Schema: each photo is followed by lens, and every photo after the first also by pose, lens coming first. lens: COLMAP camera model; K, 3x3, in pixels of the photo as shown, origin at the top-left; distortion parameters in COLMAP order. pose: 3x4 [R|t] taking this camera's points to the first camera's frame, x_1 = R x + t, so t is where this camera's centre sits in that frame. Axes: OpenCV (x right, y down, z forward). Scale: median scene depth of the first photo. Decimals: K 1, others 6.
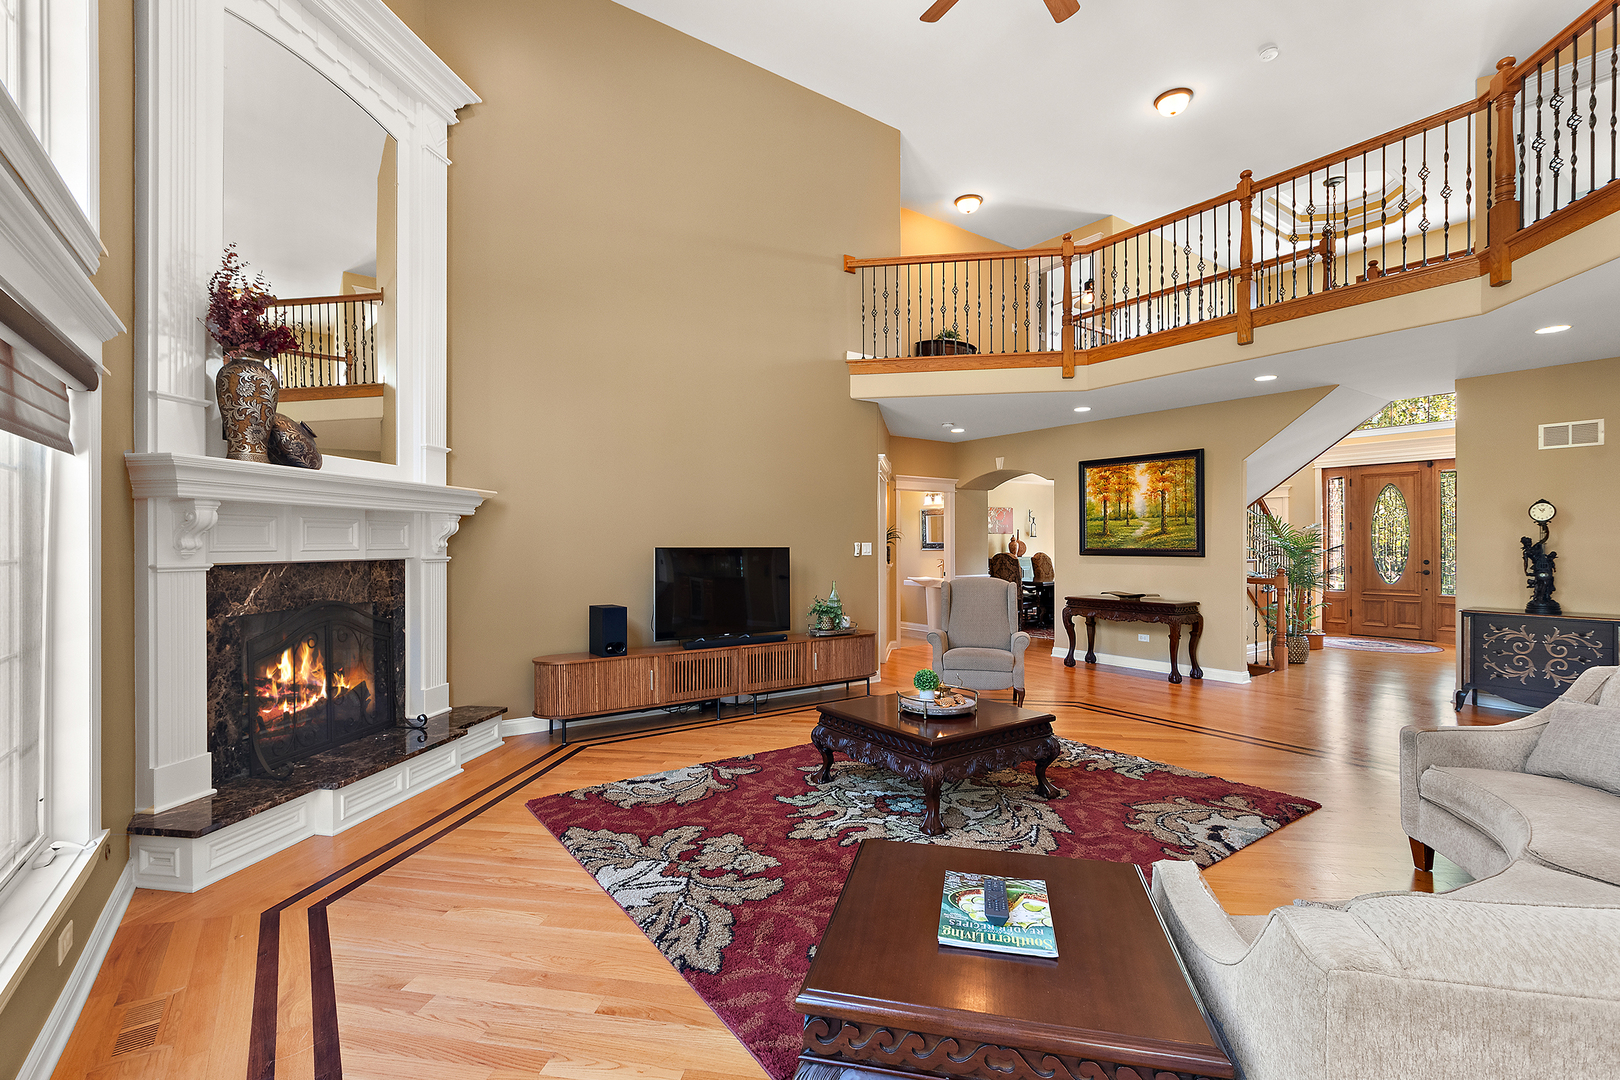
lens RADIAL K [[714.3, 0, 810.0], [0, 714.3, 540.0], [0, 0, 1]] dist [-0.000139, -0.000079]
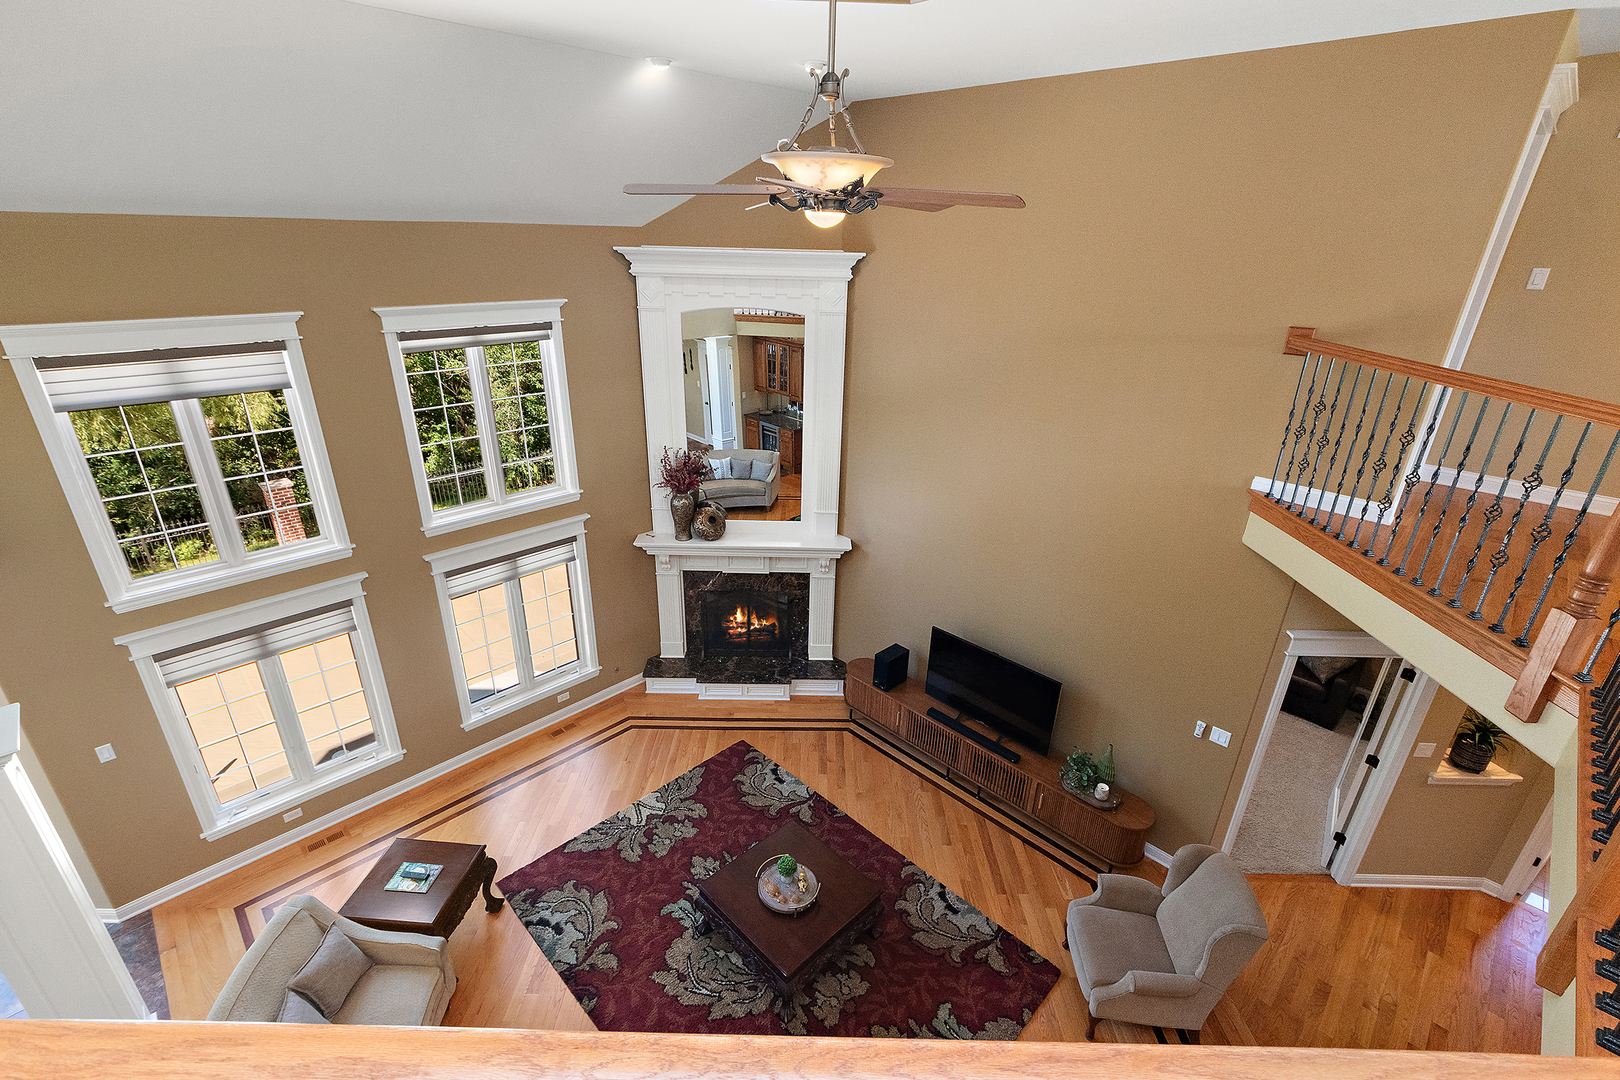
lens RADIAL K [[728.2, 0, 810.0], [0, 728.2, 540.0], [0, 0, 1]] dist [-0.000092, -0.000001]
pose [[0.164188, 0.395804, -0.903538, 0.882015], [-0.018039, 0.917020, 0.398432, -0.673509], [0.986264, -0.049119, 0.157703, 0.695280]]
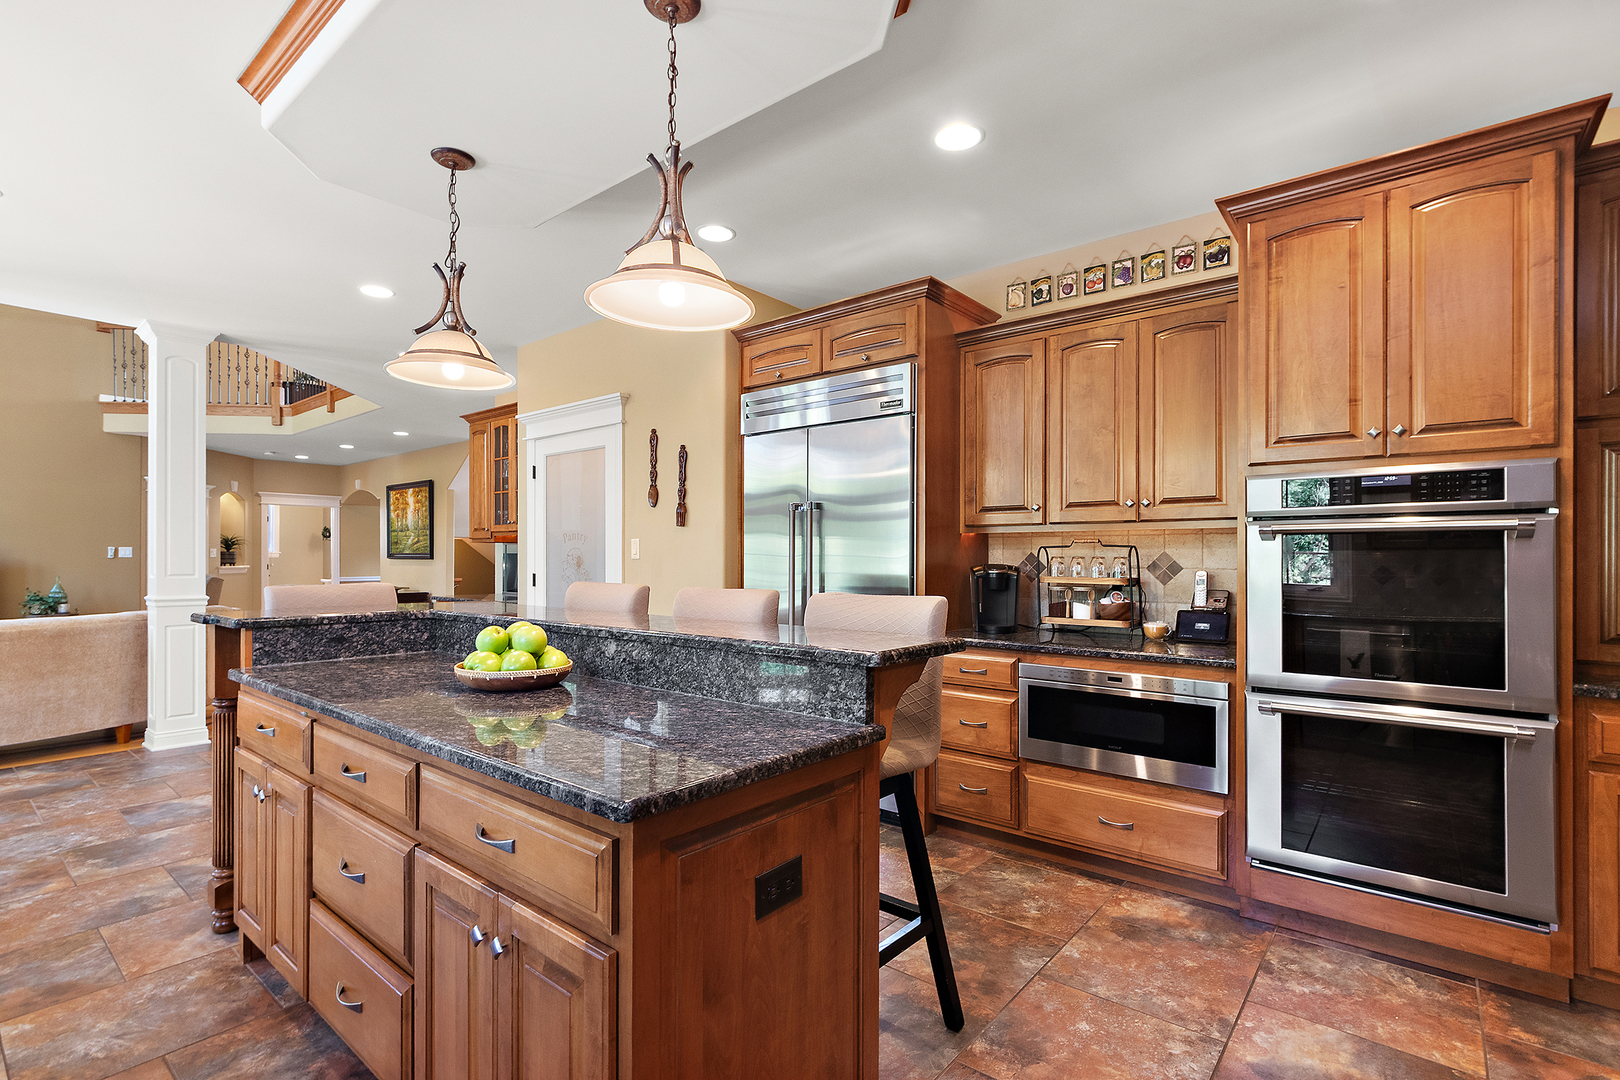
lens RADIAL K [[753.2, 0, 808.0], [0, 753.2, 558.0], [0, 0, 1]] dist [-0.003164, -0.000381]
pose [[0.967538, 0.001608, 0.252722, 1.322965], [-0.002732, 0.999988, 0.004097, 0.020295], [-0.252712, -0.004654, 0.967530, -0.849156]]
